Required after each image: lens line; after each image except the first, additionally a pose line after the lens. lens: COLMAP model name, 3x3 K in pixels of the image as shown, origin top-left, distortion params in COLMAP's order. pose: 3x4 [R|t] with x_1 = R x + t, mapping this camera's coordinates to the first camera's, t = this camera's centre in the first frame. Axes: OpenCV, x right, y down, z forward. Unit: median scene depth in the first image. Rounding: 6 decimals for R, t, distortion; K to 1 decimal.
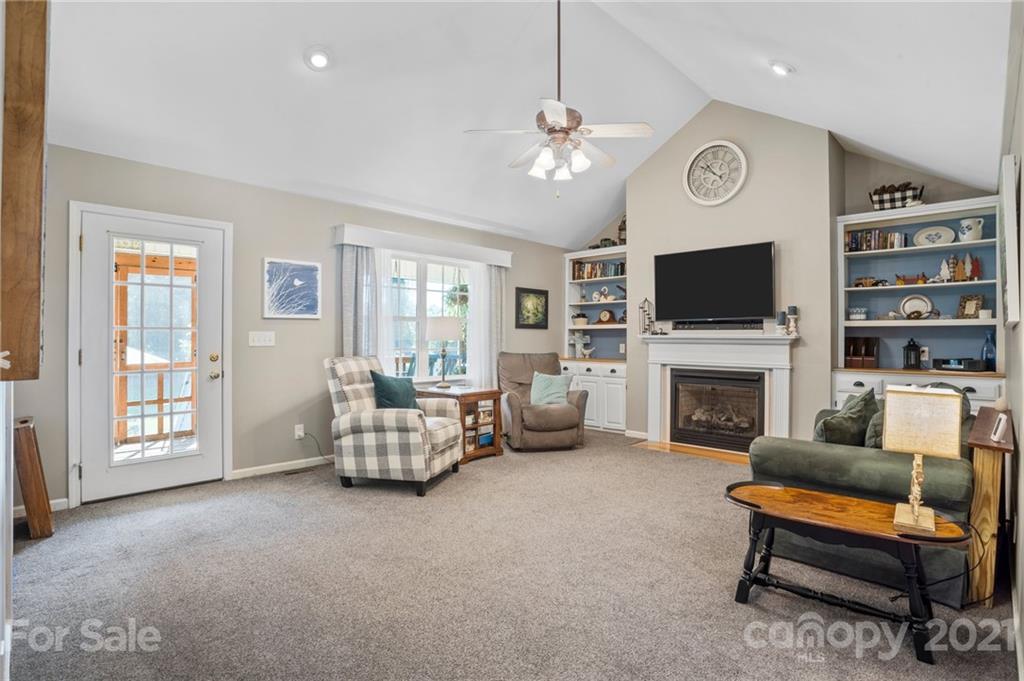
lens RADIAL K [[516.8, 0, 516.4], [0, 516.8, 330.9], [0, 0, 1]] dist [-0.052013, 0.019655]
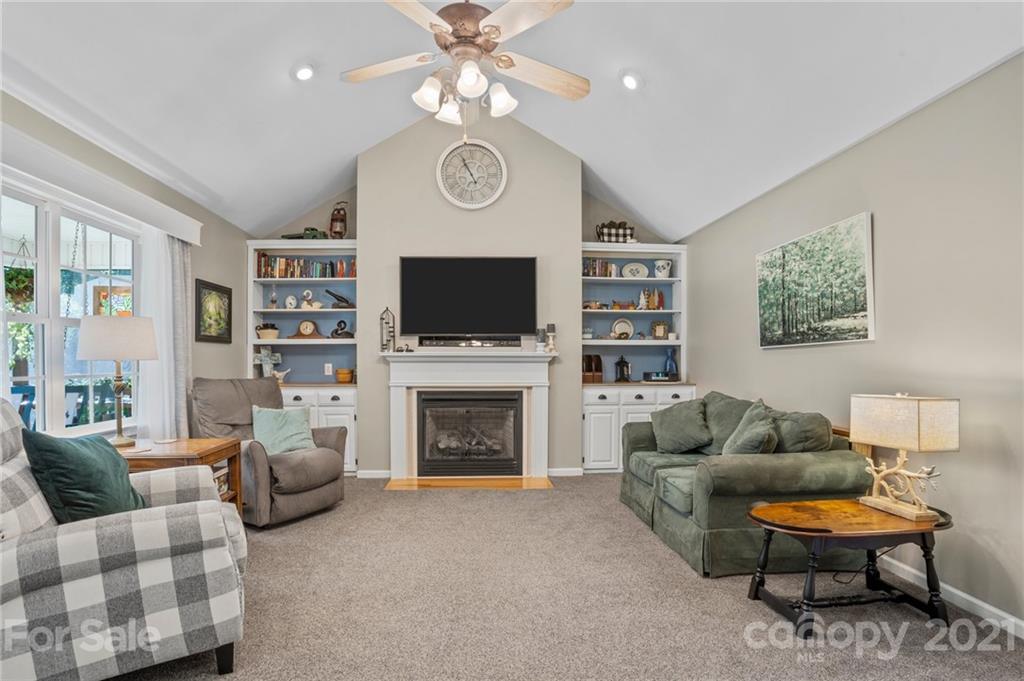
lens RADIAL K [[516.8, 0, 500.7], [0, 516.8, 363.1], [0, 0, 1]] dist [-0.052013, 0.019655]
pose [[0.678057, -0.010513, 0.734934, -0.277702], [-0.005596, 0.999795, 0.019465, 0.009932], [-0.734988, -0.017311, 0.677859, 0.371308]]
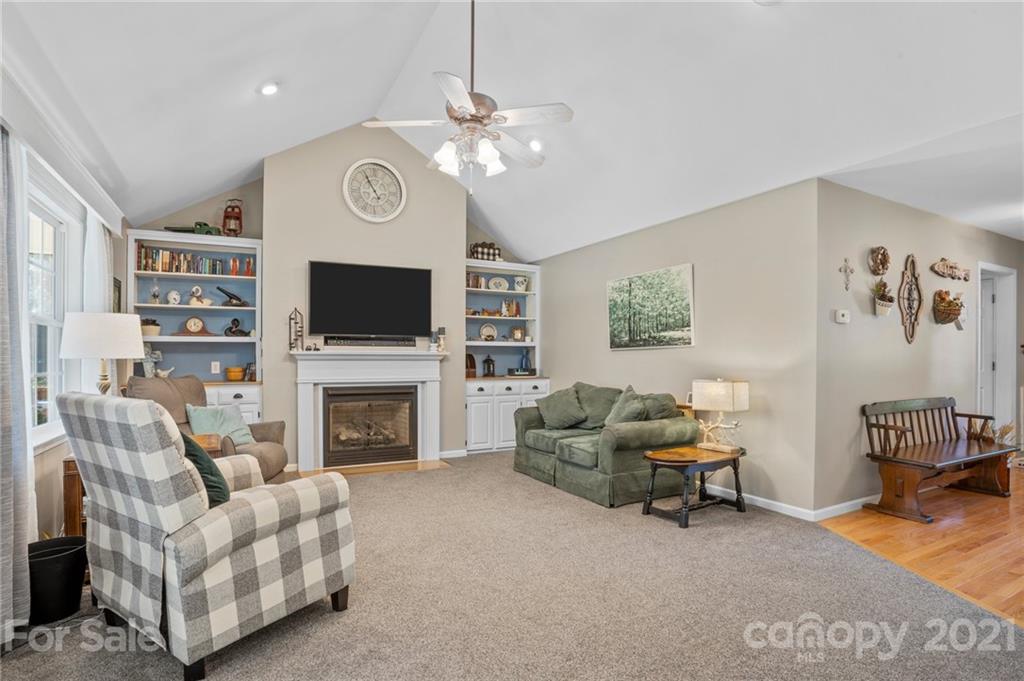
lens RADIAL K [[516.8, 0, 497.7], [0, 516.8, 355.8], [0, 0, 1]] dist [-0.052013, 0.019655]
pose [[0.322384, -0.002384, 0.946606, -0.541623], [-0.011044, 0.999919, 0.006279, 0.008657], [-0.946544, -0.012478, 0.322332, 0.485711]]
